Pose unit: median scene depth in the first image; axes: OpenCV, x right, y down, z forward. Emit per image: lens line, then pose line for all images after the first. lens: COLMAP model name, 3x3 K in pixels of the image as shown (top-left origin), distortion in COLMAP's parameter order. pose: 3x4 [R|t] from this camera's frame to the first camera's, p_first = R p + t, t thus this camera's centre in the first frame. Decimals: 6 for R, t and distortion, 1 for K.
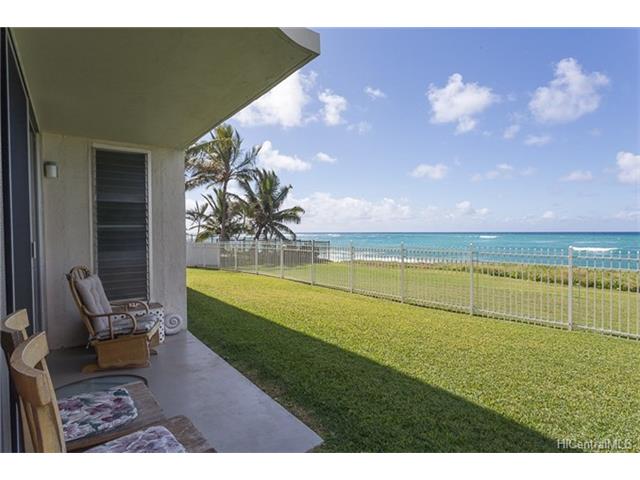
lens RADIAL K [[357.8, 0, 320.0], [0, 357.8, 240.0], [0, 0, 1]] dist [-0.002336, -0.000422]
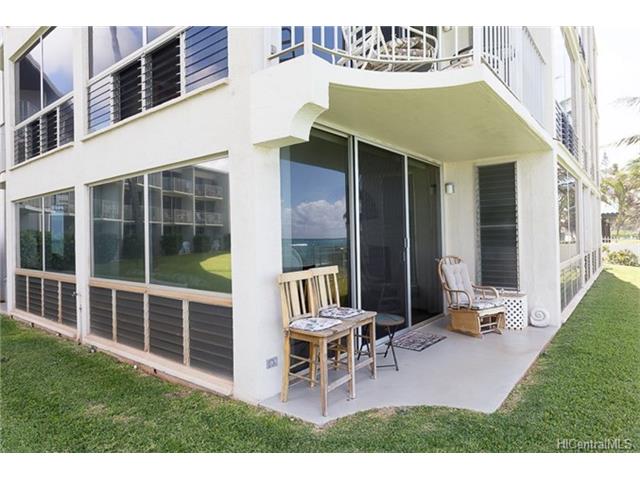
lens RADIAL K [[398.0, 0, 320.0], [0, 398.0, 240.0], [0, 0, 1]] dist [-0.000058, 0.000018]
pose [[0.264403, 0.014877, -0.964297, 0.599404], [-0.001562, 0.999886, 0.014998, -0.010120], [0.964411, -0.002459, 0.264396, 0.066549]]
